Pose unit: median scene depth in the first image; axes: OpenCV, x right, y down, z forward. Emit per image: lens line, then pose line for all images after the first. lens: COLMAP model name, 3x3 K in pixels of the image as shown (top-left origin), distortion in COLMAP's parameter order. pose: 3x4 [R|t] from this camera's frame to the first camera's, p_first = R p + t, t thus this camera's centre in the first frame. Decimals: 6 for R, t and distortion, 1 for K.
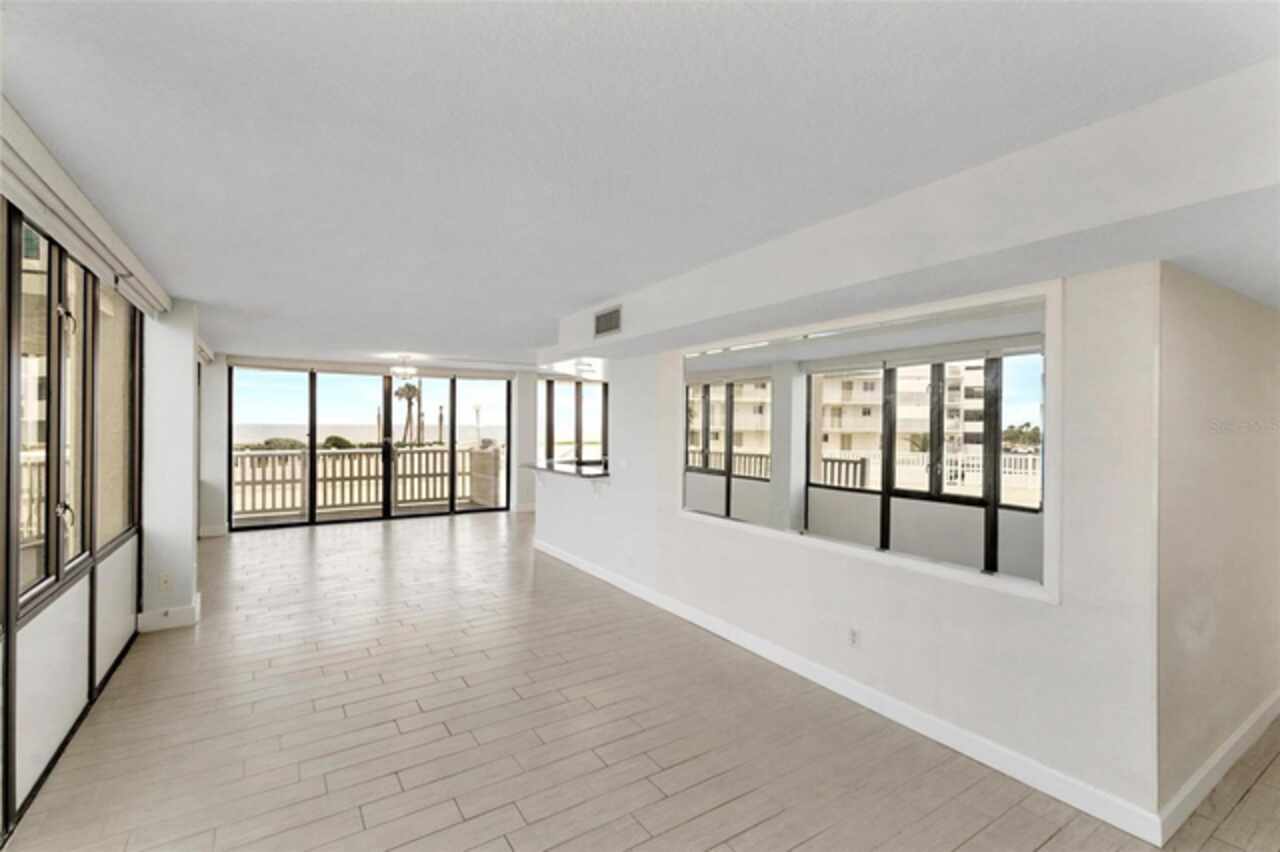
lens RADIAL K [[559.1, 0, 644.5], [0, 559.1, 427.5], [0, 0, 1]] dist [0.071728, 0.000078]
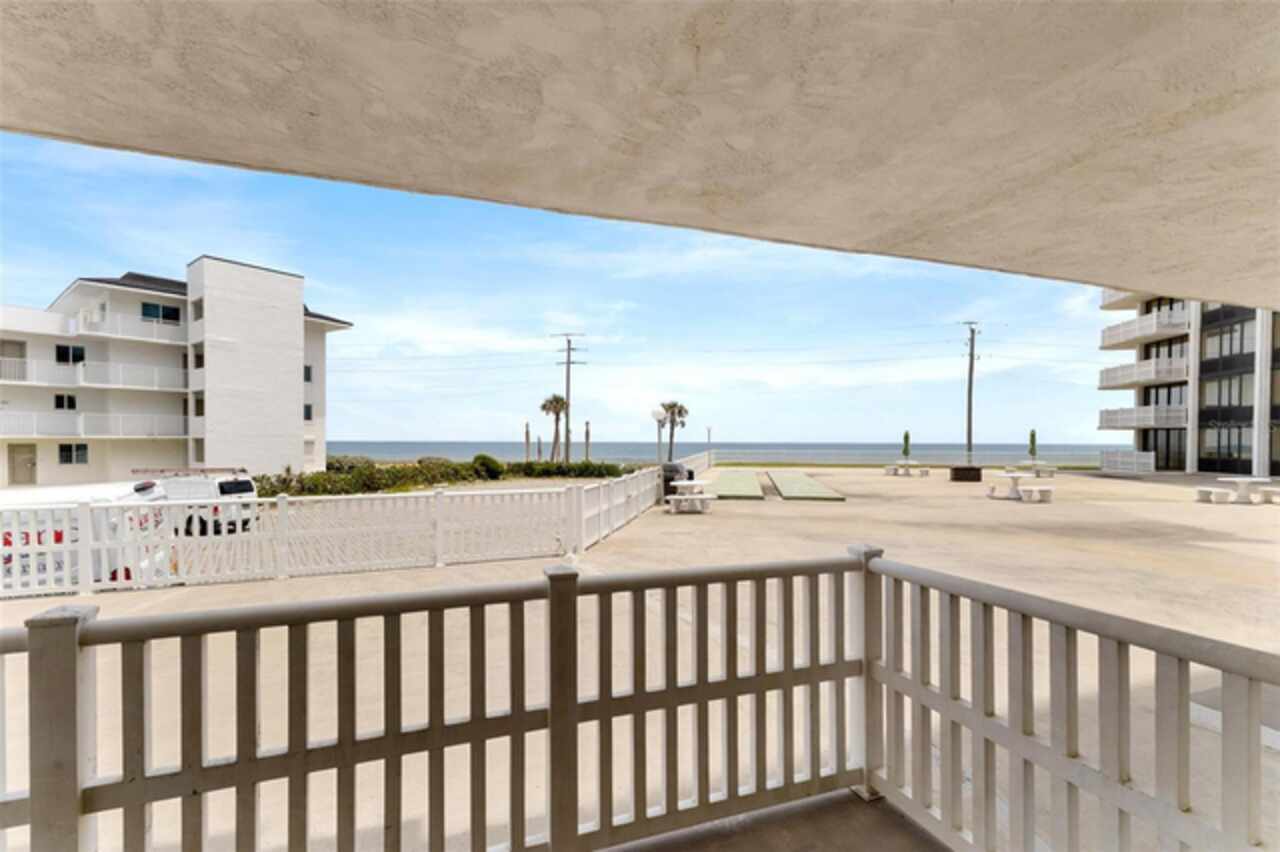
lens RADIAL K [[544.4, 0, 638.5], [0, 544.4, 448.3], [0, 0, 1]] dist [0.000182, 0.000032]
pose [[0.971802, -0.006053, -0.235721, -0.435415], [0.008414, 0.999924, 0.009013, -0.010719], [0.235649, -0.010742, 0.971779, 0.968573]]
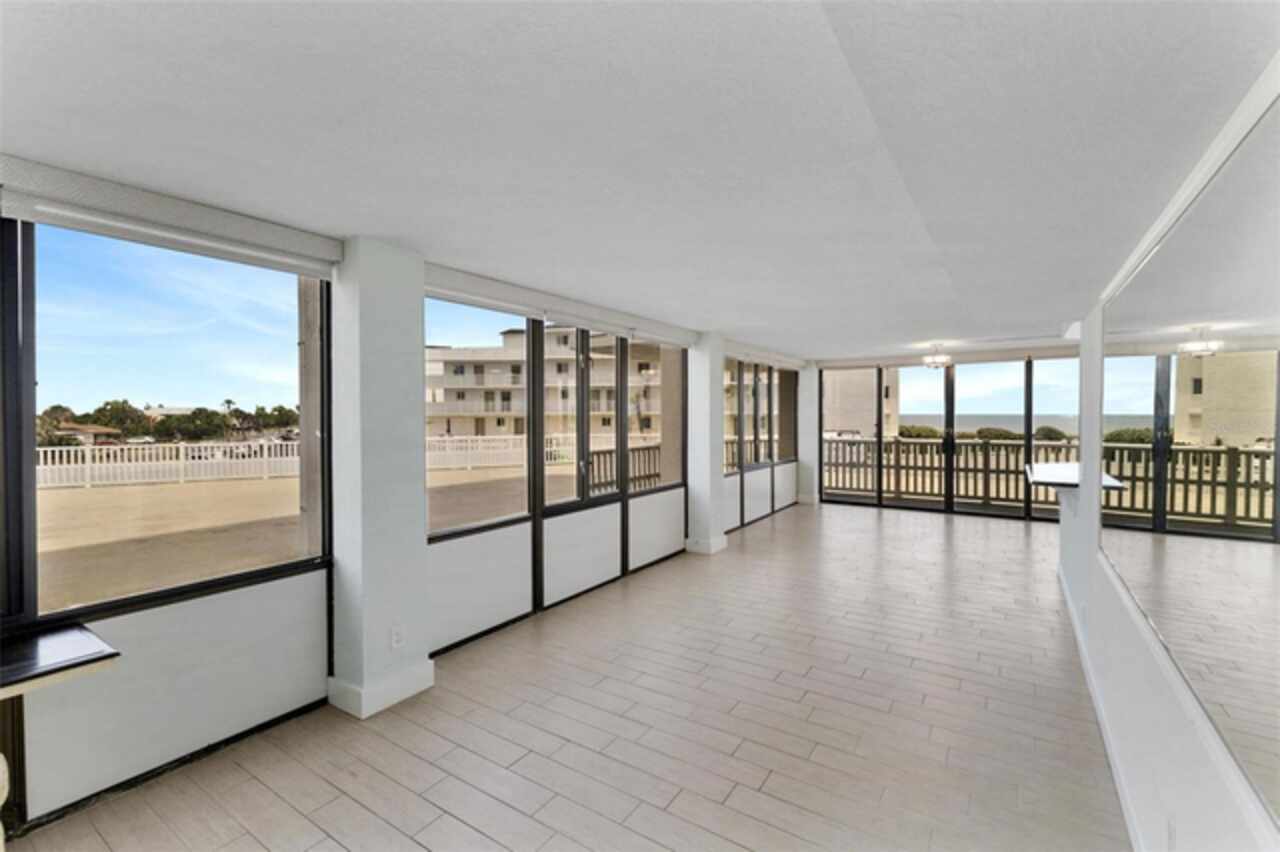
lens RADIAL K [[559.1, 0, 644.5], [0, 559.1, 427.5], [0, 0, 1]] dist [0.071728, 0.000078]
pose [[0.398145, 0.004866, -0.917310, 0.221316], [0.009969, 0.999904, 0.009631, 0.003115], [0.917268, -0.012979, 0.398058, 0.151280]]
